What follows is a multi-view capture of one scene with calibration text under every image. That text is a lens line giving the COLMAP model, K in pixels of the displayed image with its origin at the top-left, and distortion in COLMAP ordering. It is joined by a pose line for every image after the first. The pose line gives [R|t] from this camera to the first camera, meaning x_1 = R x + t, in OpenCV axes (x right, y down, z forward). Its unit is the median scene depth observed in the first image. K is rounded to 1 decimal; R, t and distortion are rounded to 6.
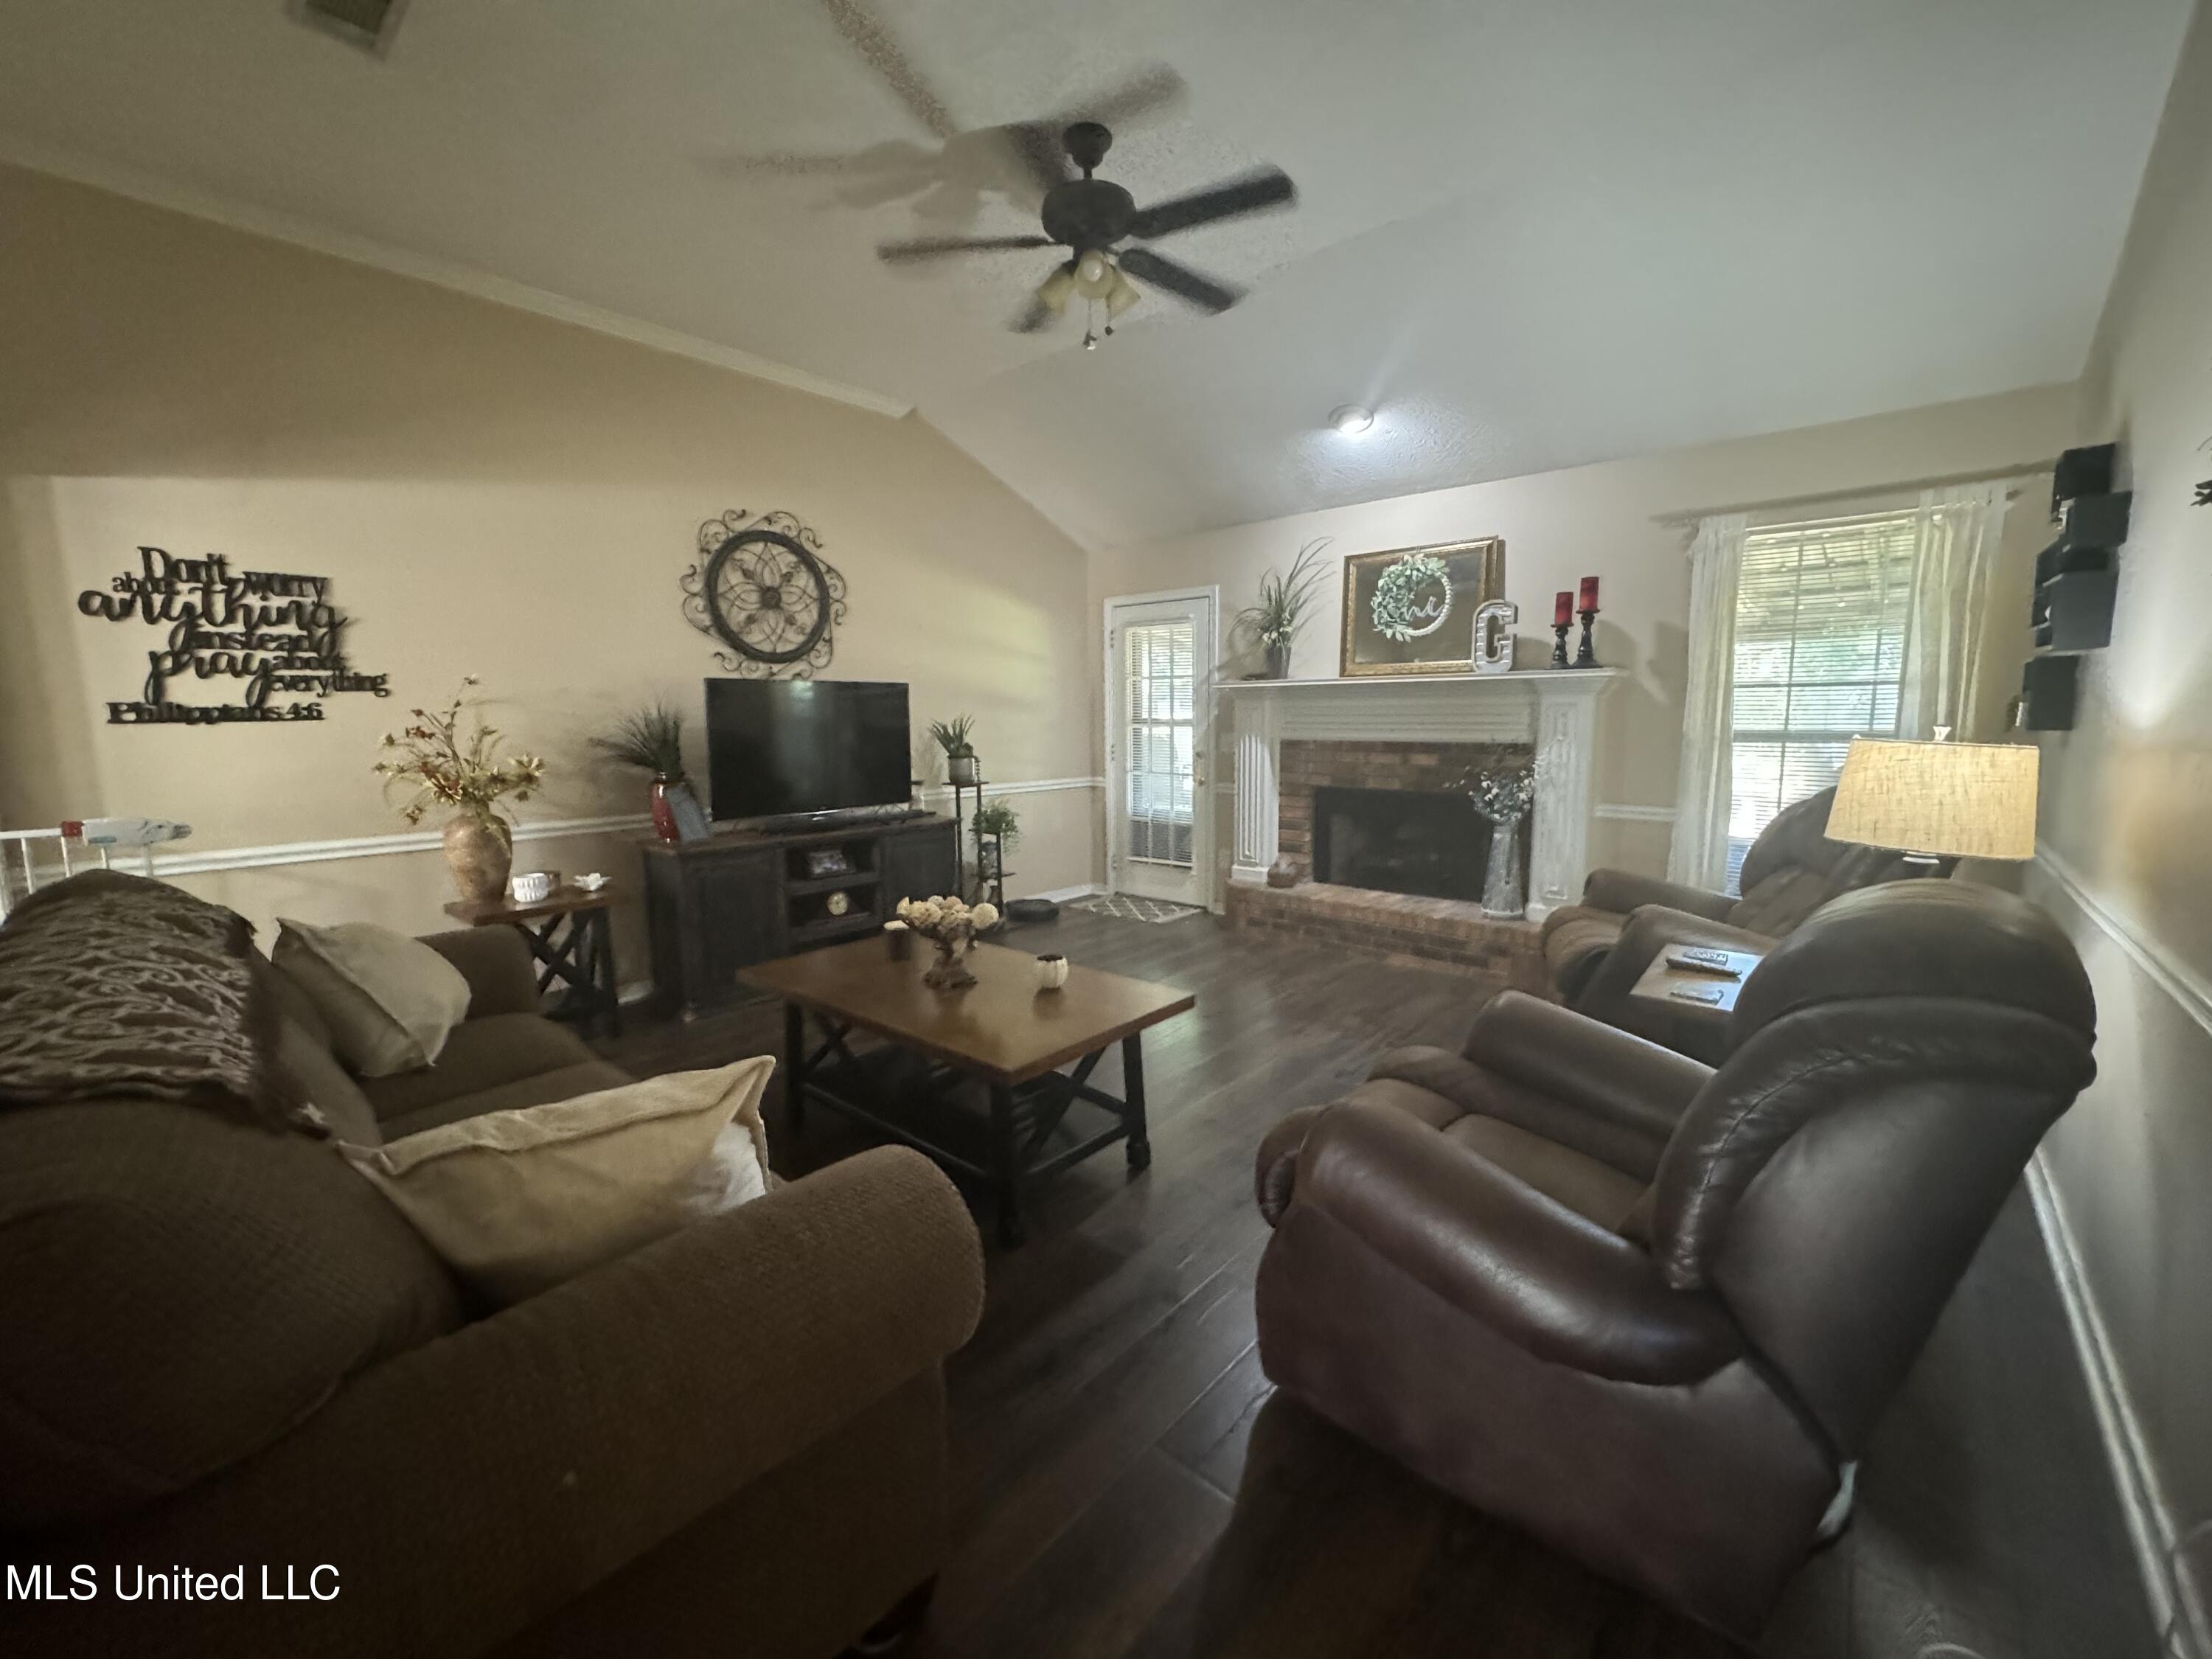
lens RADIAL K [[878.9, 0, 1106.0], [0, 878.9, 829.5], [0, 0, 1]] dist [-0.002648, -0.000167]
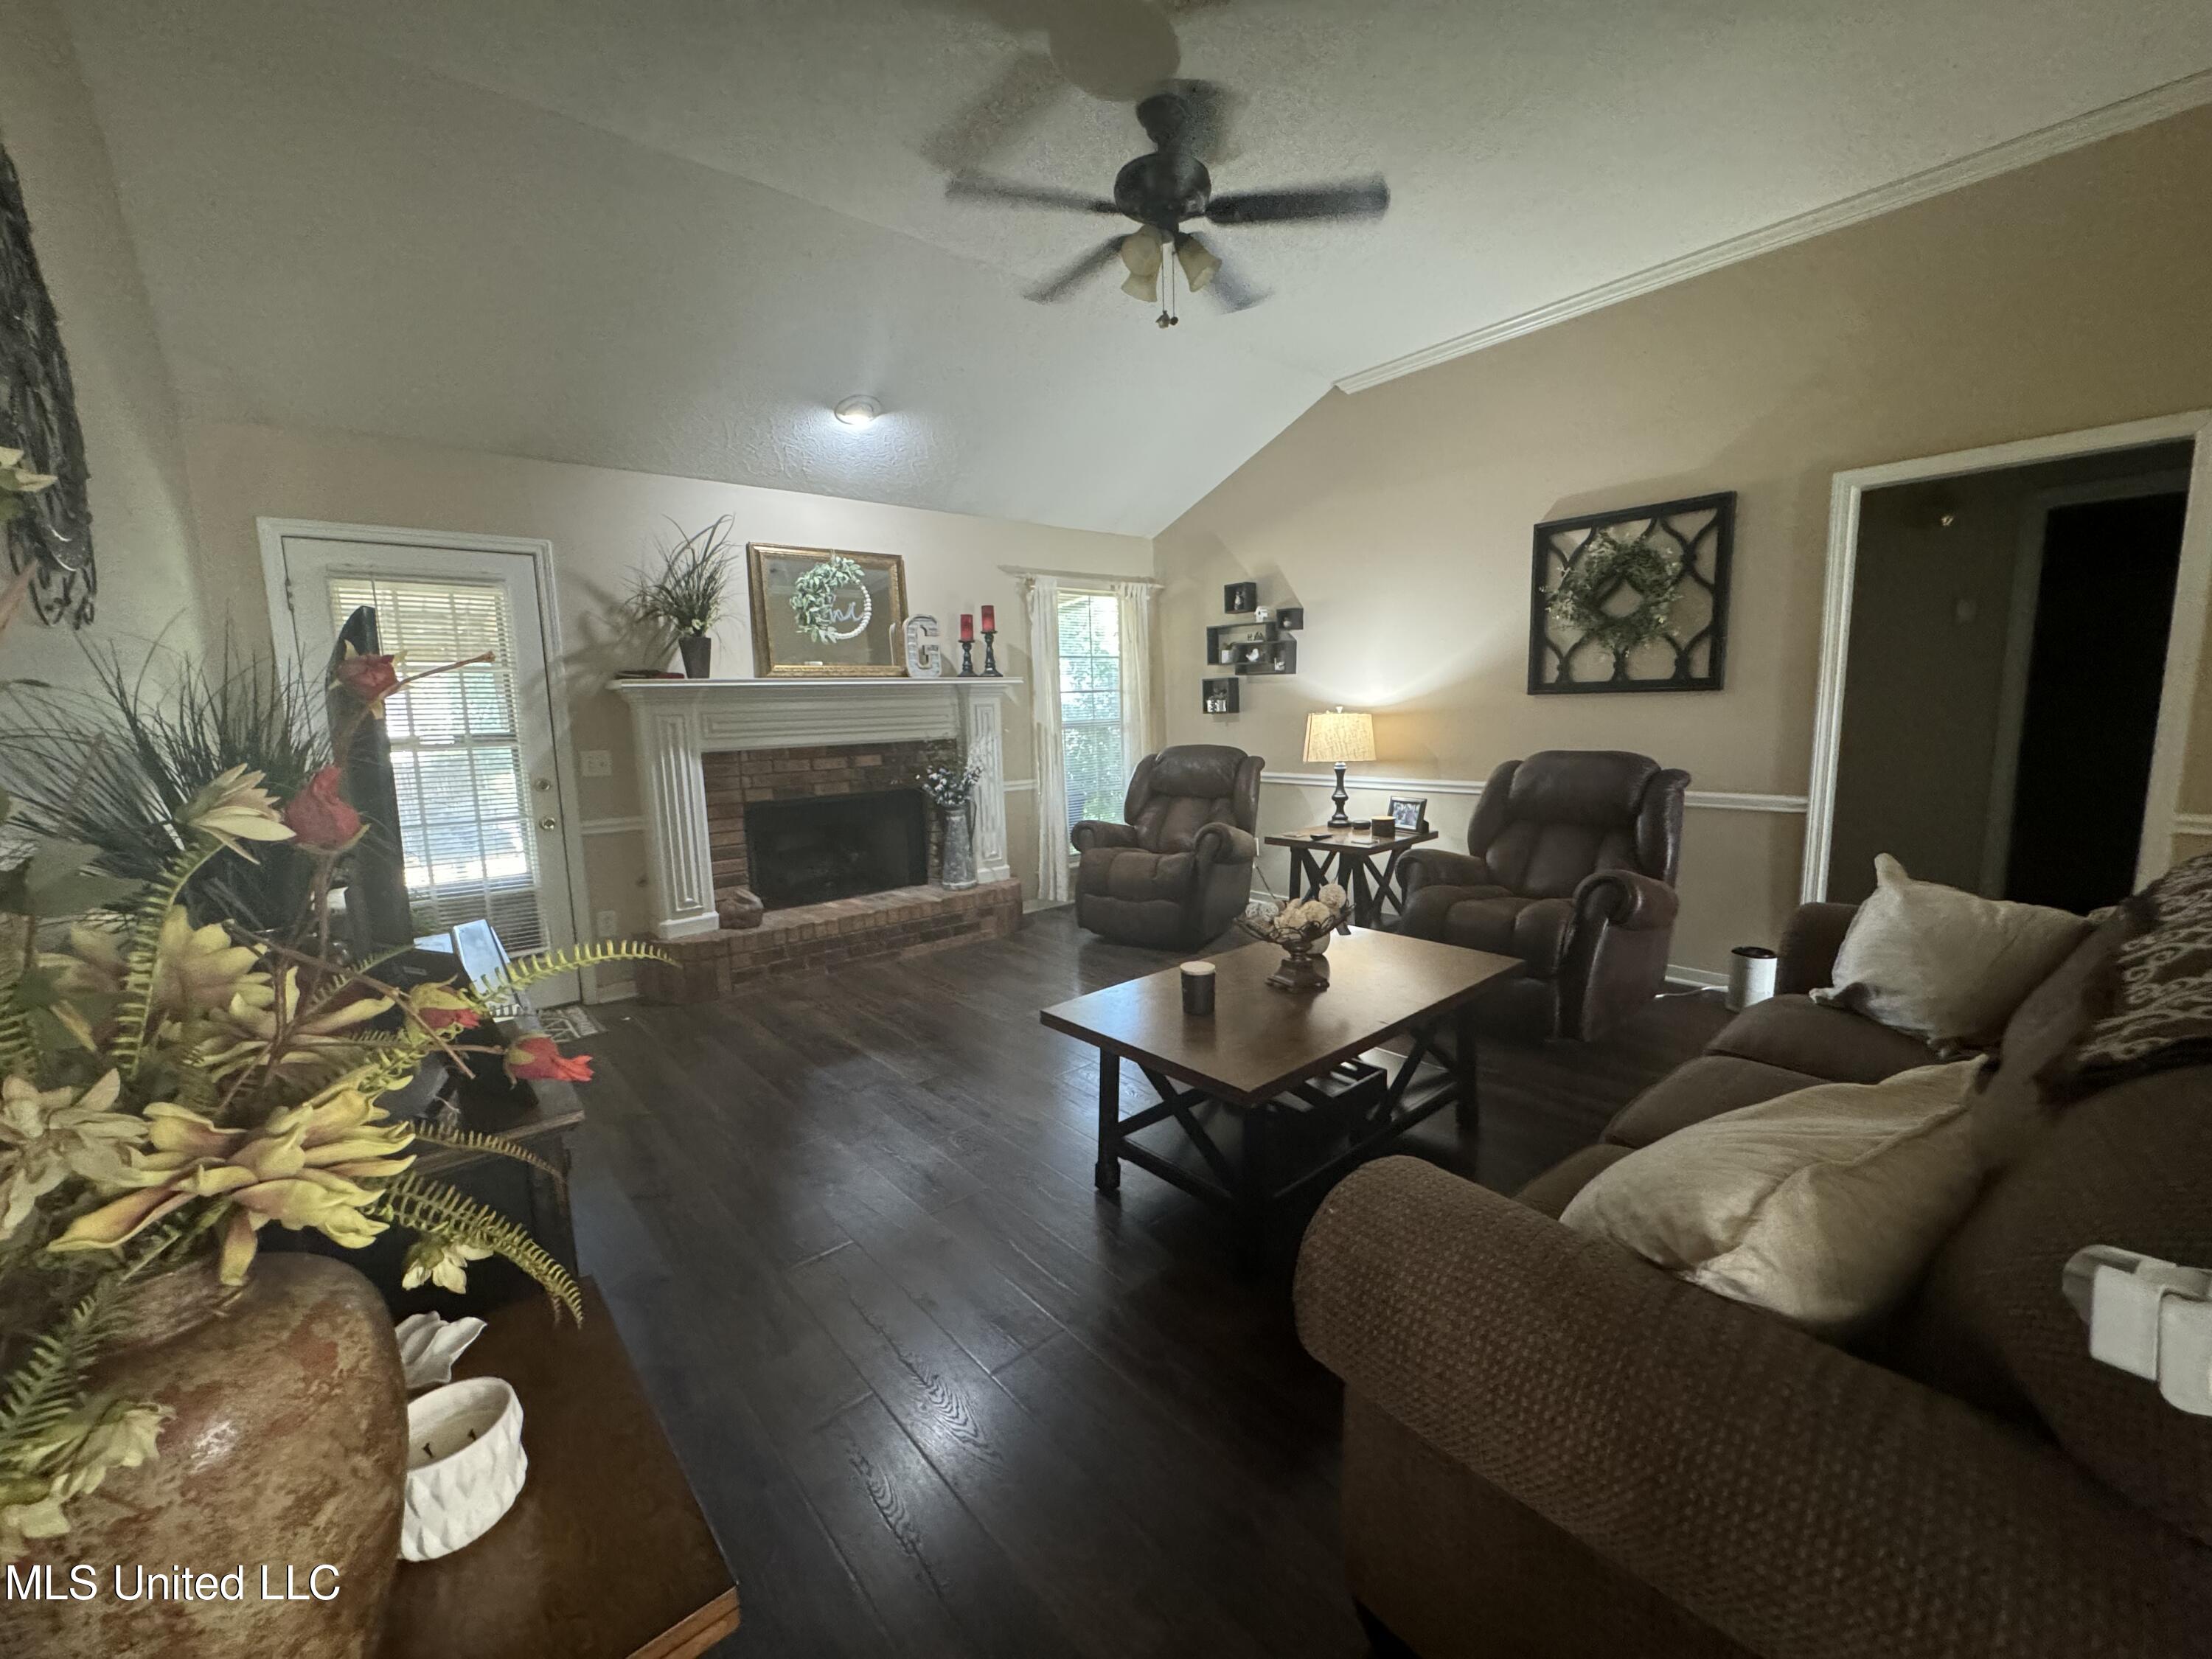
lens RADIAL K [[878.9, 0, 1106.0], [0, 878.9, 829.5], [0, 0, 1]] dist [-0.002648, -0.000167]
pose [[0.146497, -0.131973, 0.980368, -0.598199], [0.161259, 0.980989, 0.107960, -0.064689], [-0.975979, 0.142277, 0.164994, 0.554457]]
